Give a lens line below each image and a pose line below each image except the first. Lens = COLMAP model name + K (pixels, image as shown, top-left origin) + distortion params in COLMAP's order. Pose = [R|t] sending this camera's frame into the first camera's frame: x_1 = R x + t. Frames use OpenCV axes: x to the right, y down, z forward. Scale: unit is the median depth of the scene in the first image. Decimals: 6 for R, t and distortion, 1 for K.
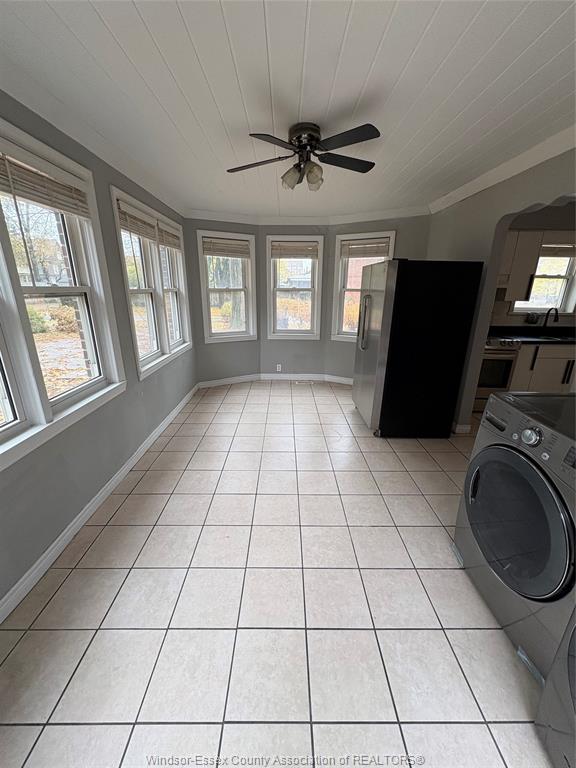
lens RADIAL K [[305.2, 0, 288.0], [0, 305.2, 384.0], [0, 0, 1]] dist [-0.002761, 0.000666]
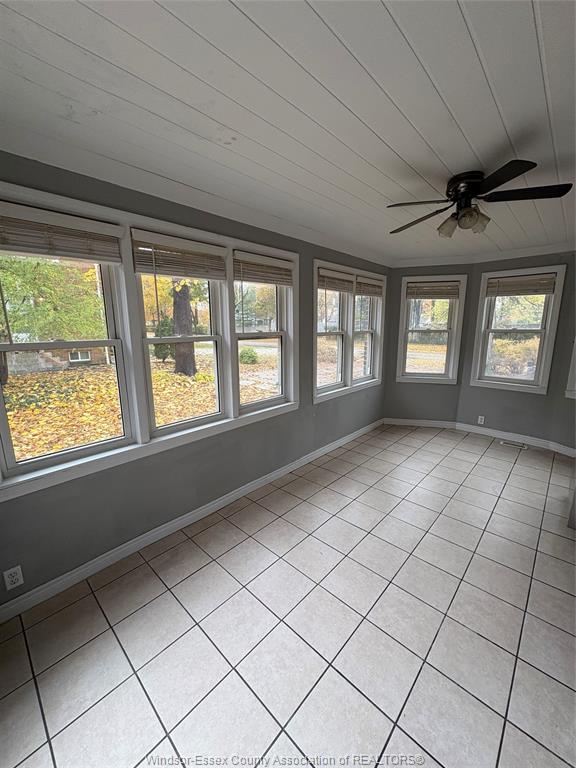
lens RADIAL K [[305.2, 0, 288.0], [0, 305.2, 384.0], [0, 0, 1]] dist [-0.002761, 0.000666]
pose [[0.727115, 0.121278, -0.675718, 0.212066], [-0.198440, 0.979386, -0.037753, -0.018583], [0.657210, 0.161540, 0.736193, 0.003551]]
